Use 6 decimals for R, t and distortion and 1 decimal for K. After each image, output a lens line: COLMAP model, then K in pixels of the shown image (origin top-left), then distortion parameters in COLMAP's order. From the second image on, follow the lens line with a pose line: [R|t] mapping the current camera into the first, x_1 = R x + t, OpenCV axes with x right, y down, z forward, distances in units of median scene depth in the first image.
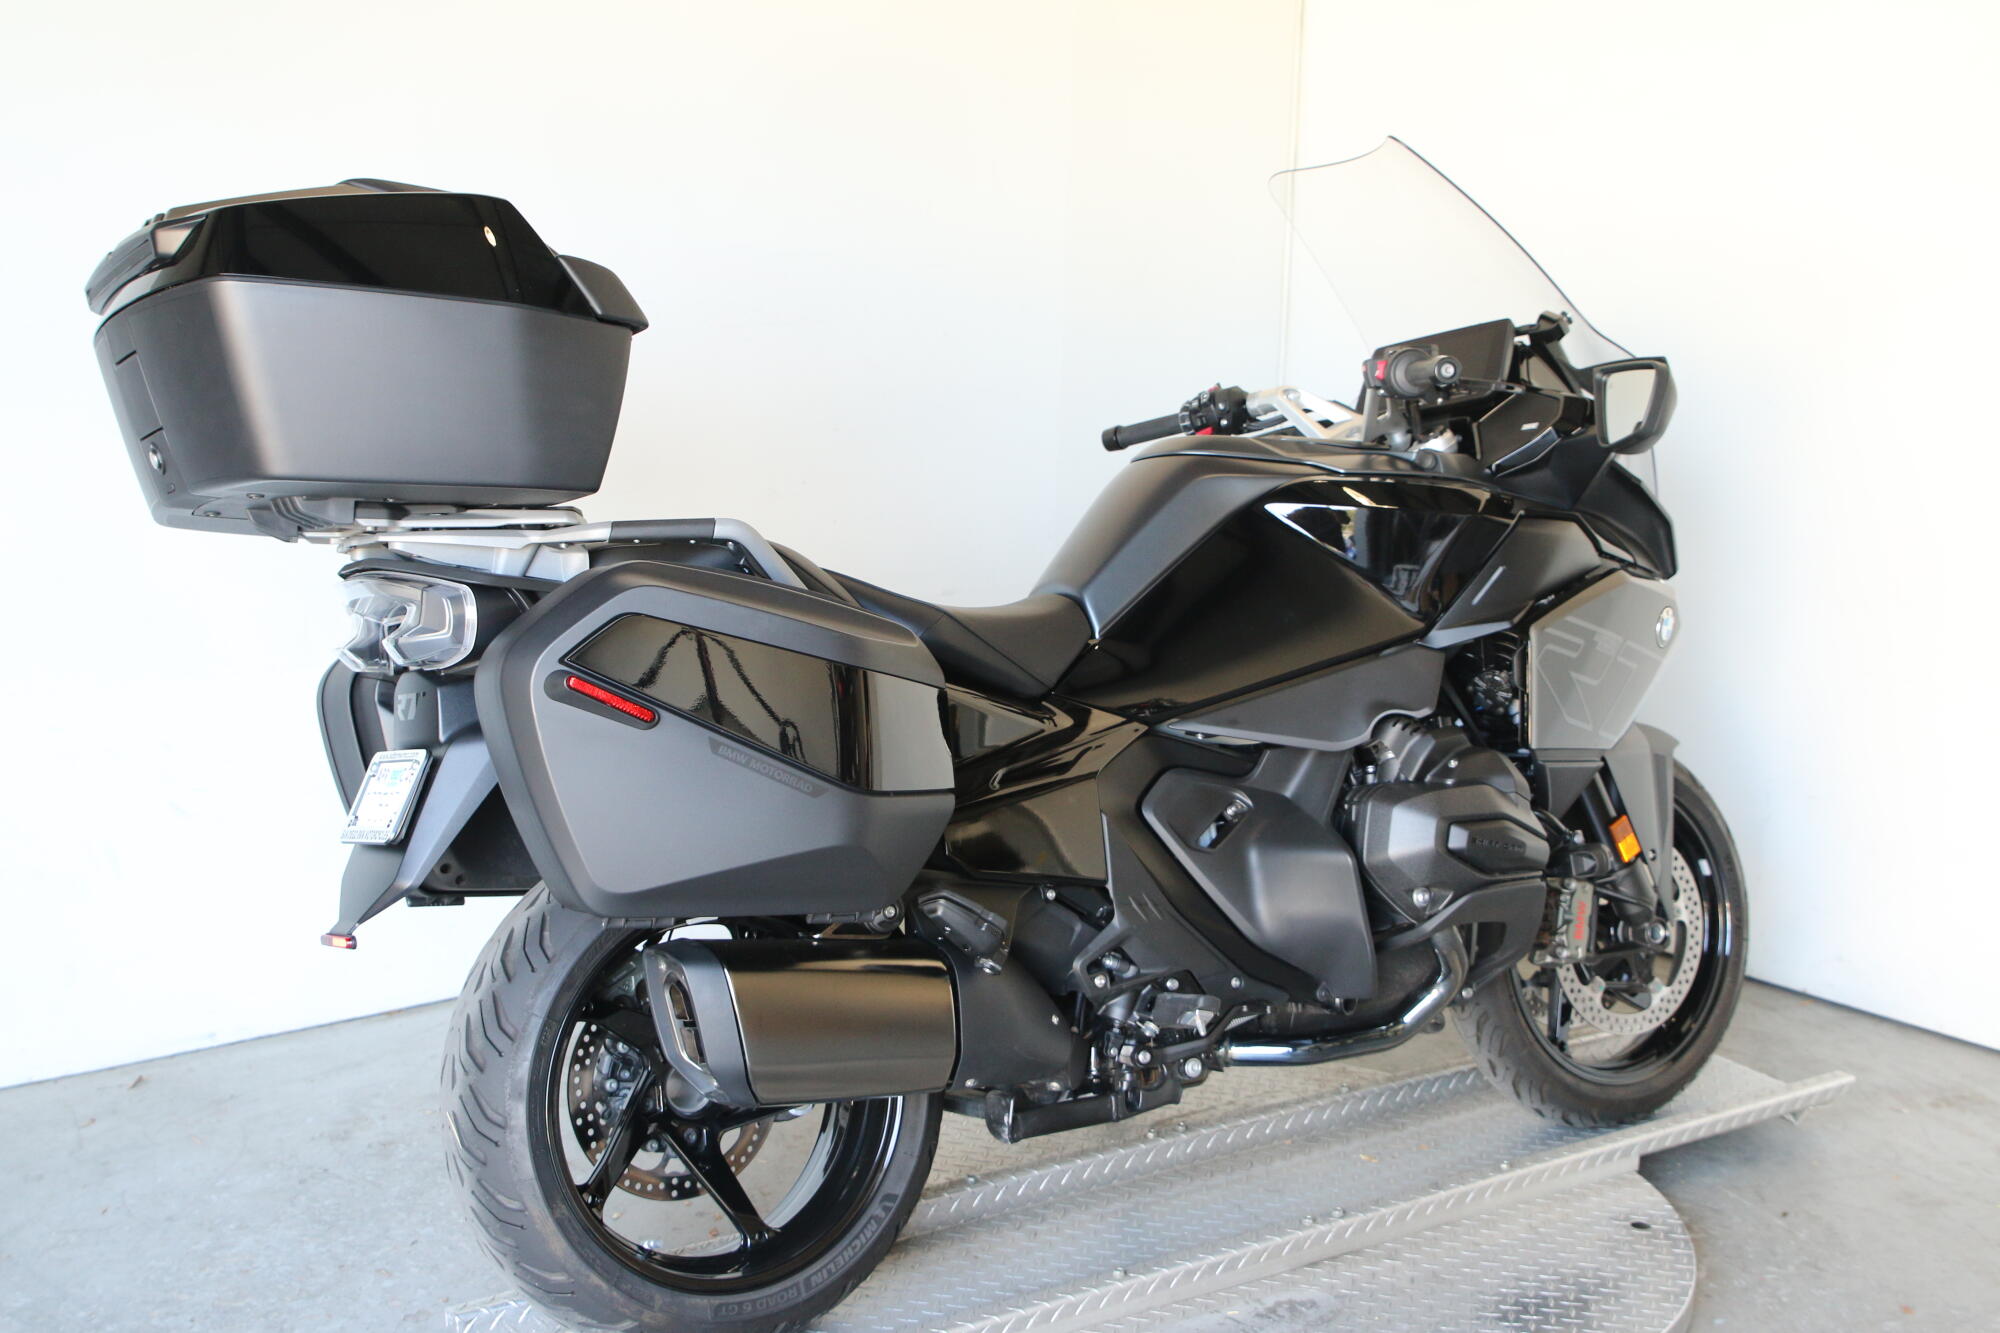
lens RADIAL K [[2548.8, 0, 993.1], [0, 2548.8, 654.0], [0, 0, 1]] dist [-0.108459, 0.156563]
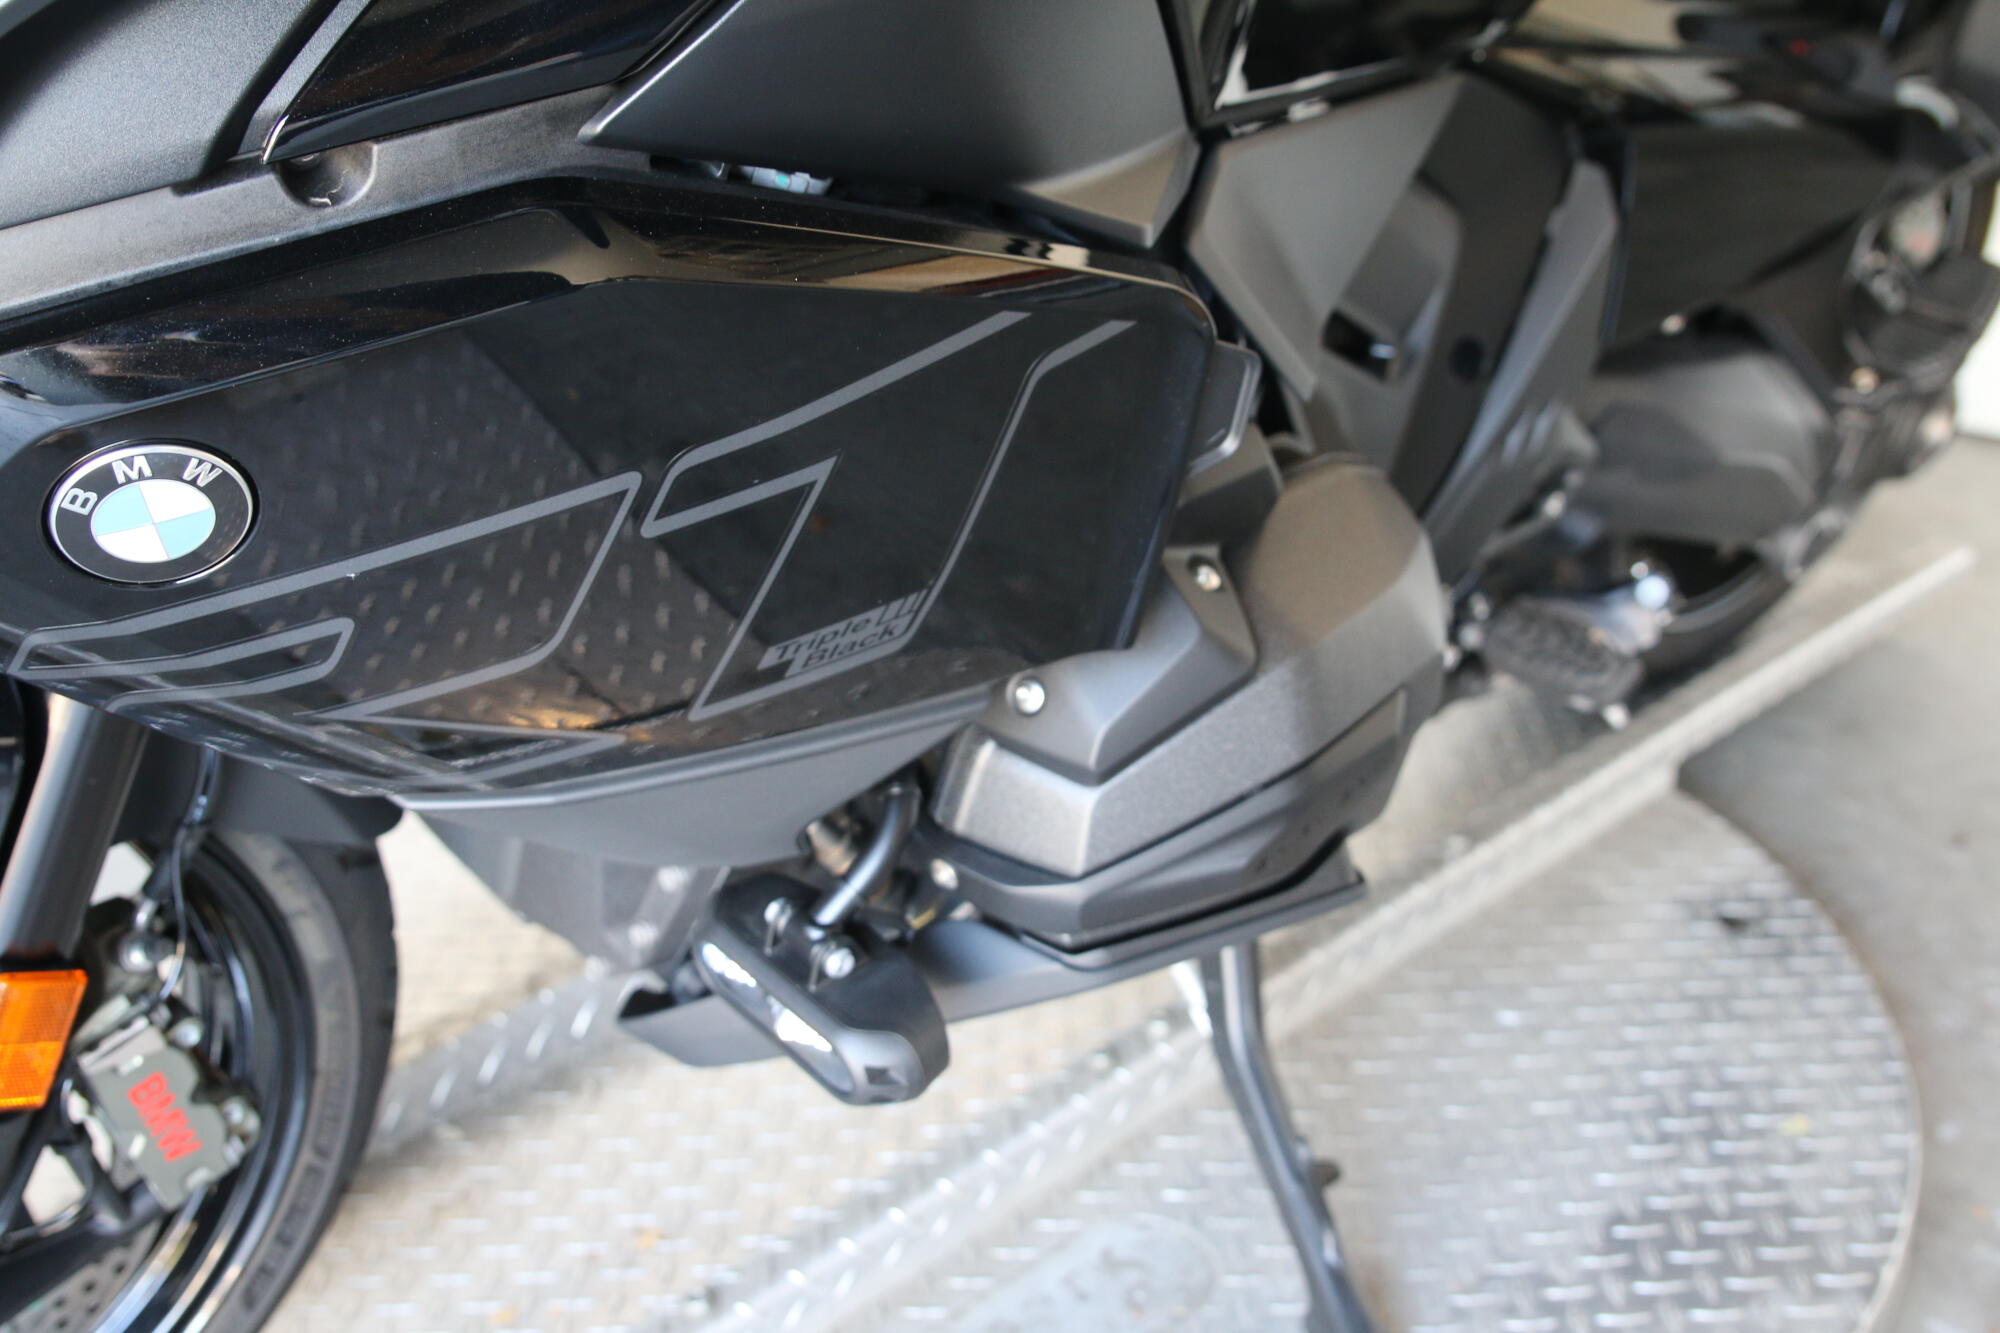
lens RADIAL K [[2514.0, 0, 997.1], [0, 2514.0, 652.7], [0, 0, 1]] dist [-0.110994, 0.129686]
pose [[0.985931, -0.131944, 0.102622, 0.072805], [0.105876, 0.968023, 0.227423, 0.048504], [-0.129347, -0.213358, 0.968374, 0.600086]]
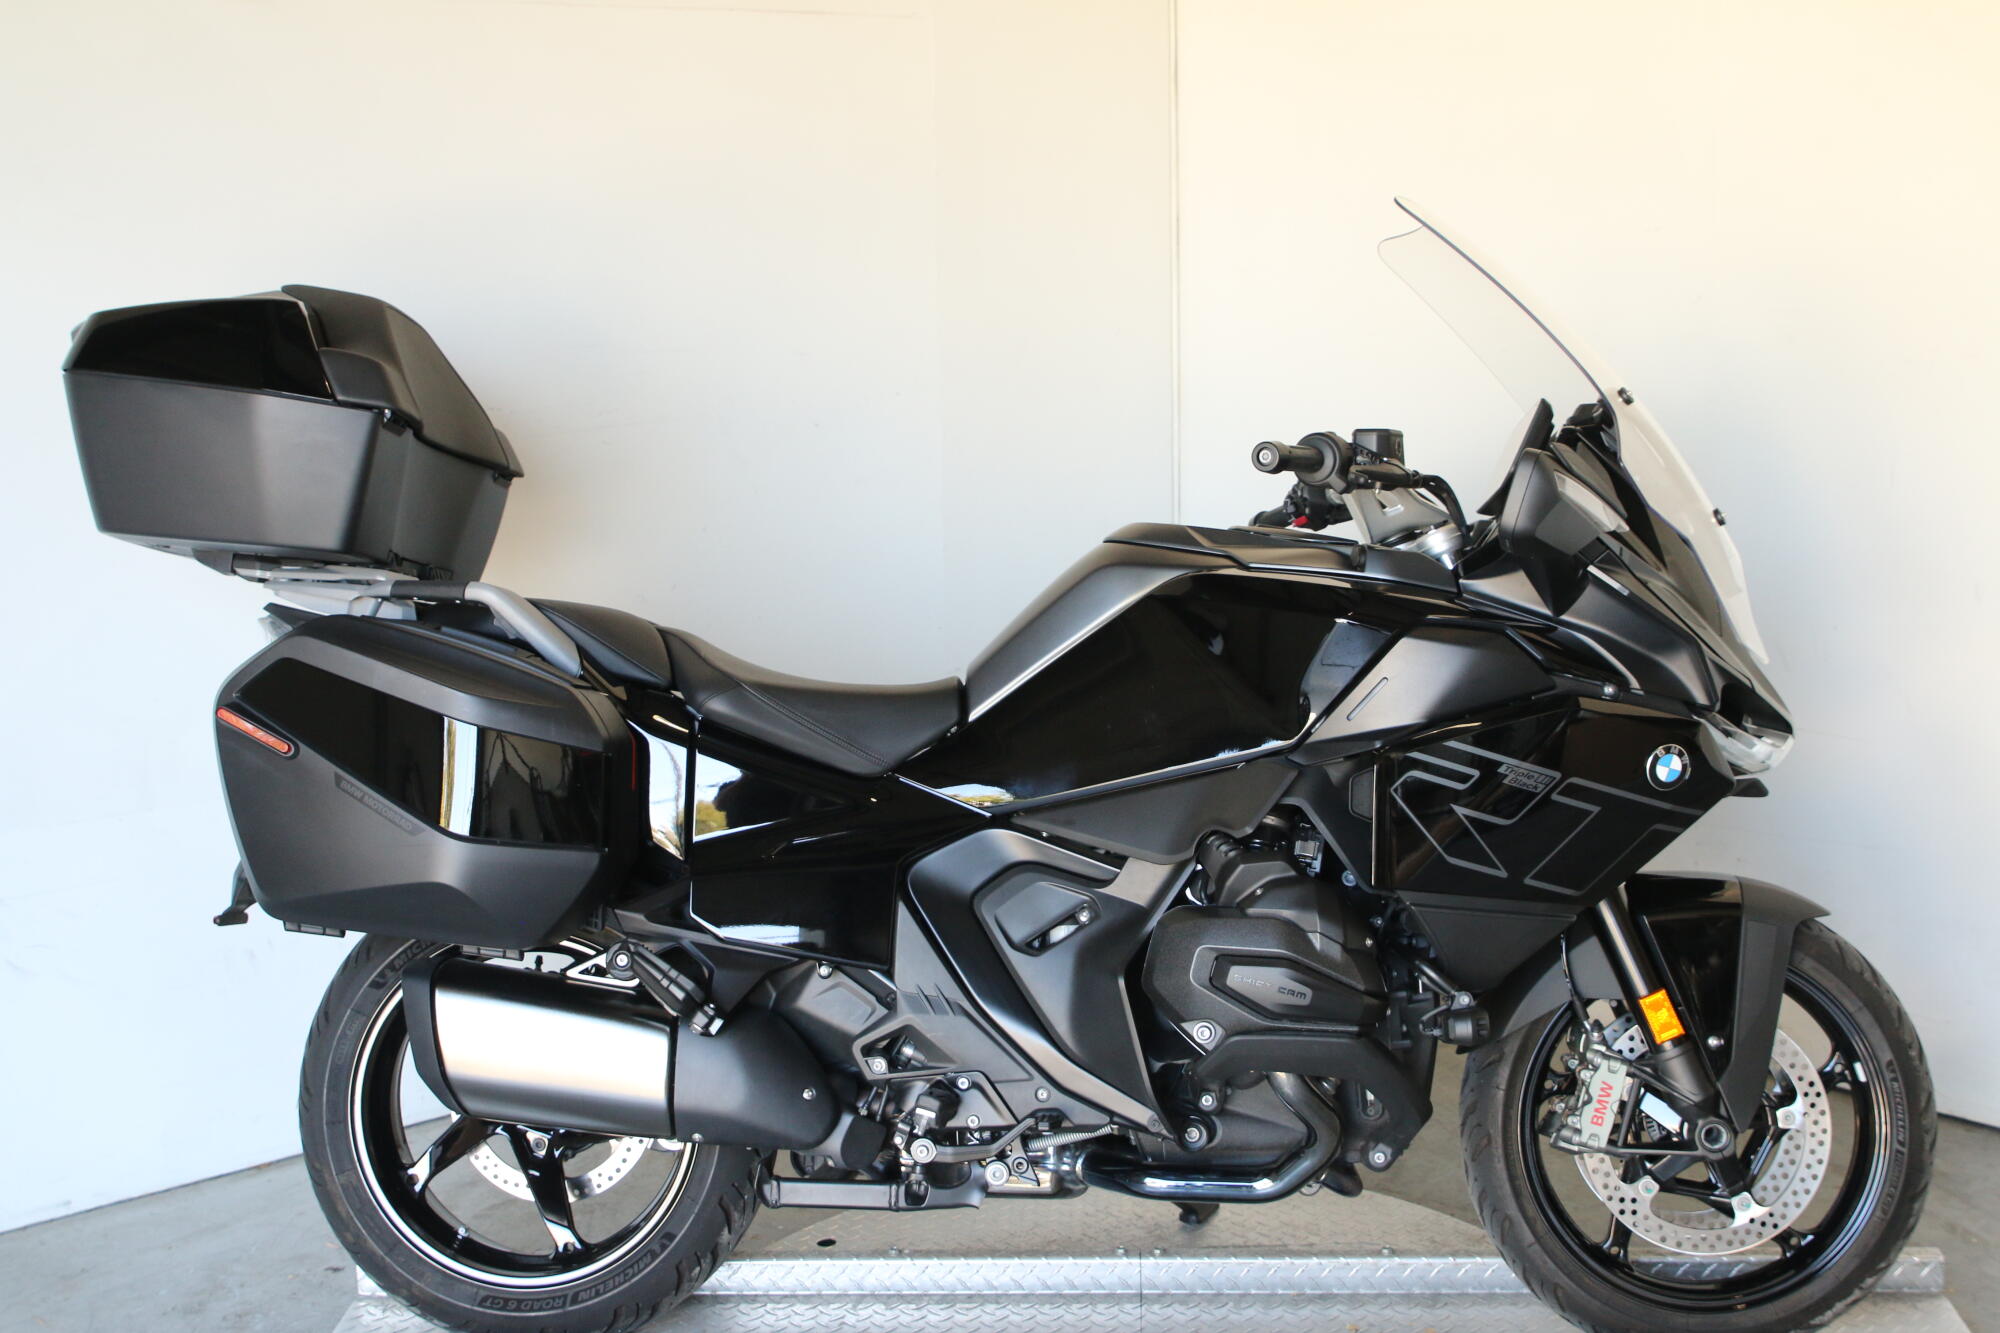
lens RADIAL K [[2514.0, 0, 997.1], [0, 2514.0, 652.7], [0, 0, 1]] dist [-0.110994, 0.129686]
pose [[0.809591, 0.056681, -0.584252, 0.631753], [-0.075379, 0.997125, -0.007716, -0.028067], [0.582135, 0.050287, 0.811536, 0.221392]]
